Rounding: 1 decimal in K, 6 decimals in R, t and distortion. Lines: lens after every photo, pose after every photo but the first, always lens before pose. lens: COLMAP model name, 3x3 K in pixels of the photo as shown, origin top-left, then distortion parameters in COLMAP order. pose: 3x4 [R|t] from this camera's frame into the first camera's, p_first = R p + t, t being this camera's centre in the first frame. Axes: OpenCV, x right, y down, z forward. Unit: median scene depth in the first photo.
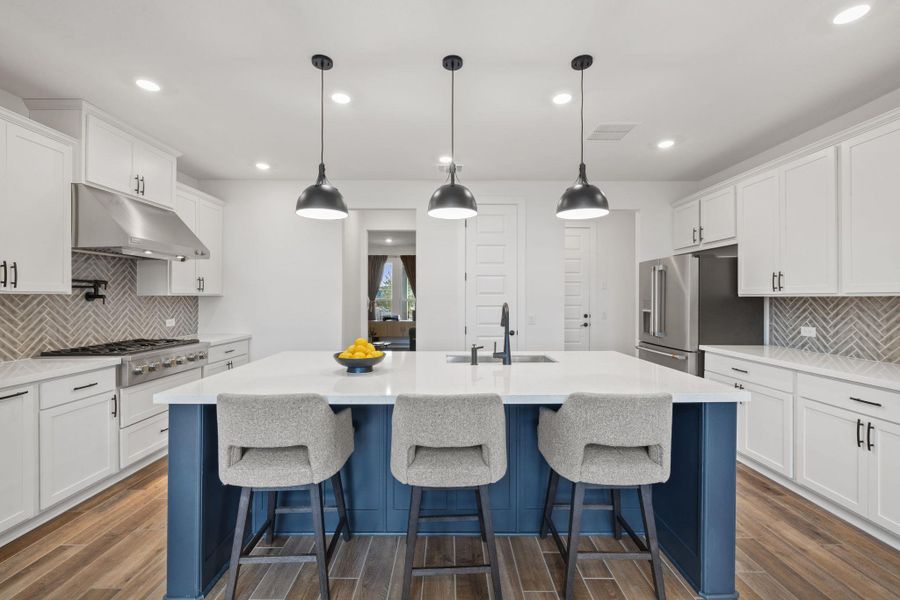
lens RADIAL K [[375.2, 0, 456.2], [0, 375.2, 299.7], [0, 0, 1]] dist [0.000068, 0.000594]
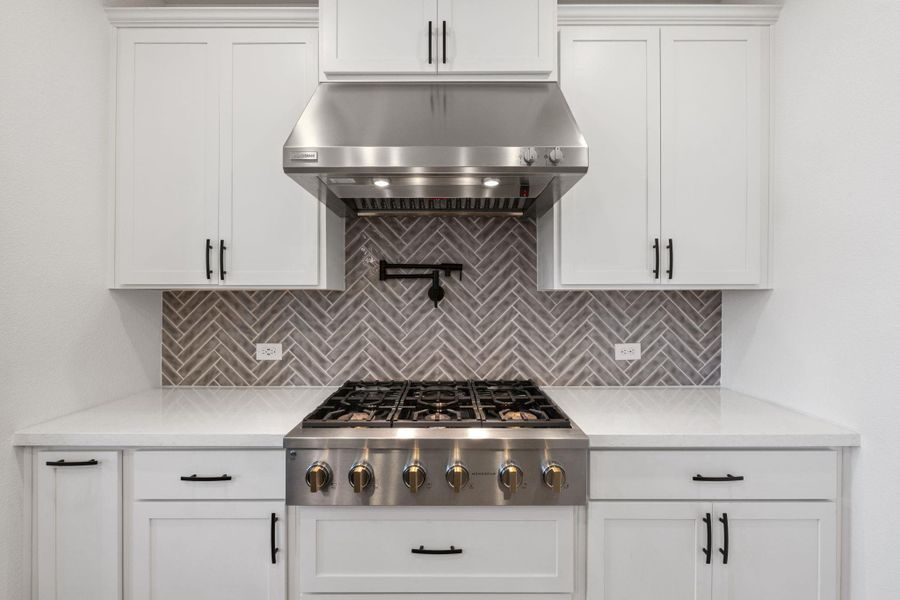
lens RADIAL K [[375.2, 0, 455.2], [0, 375.2, 297.7], [0, 0, 1]] dist [0.000068, 0.000594]
pose [[-0.024760, -0.006538, -0.999672, -0.408062], [-0.004619, 0.999969, -0.006426, 0.001901], [0.999683, 0.004458, -0.024789, 1.044266]]
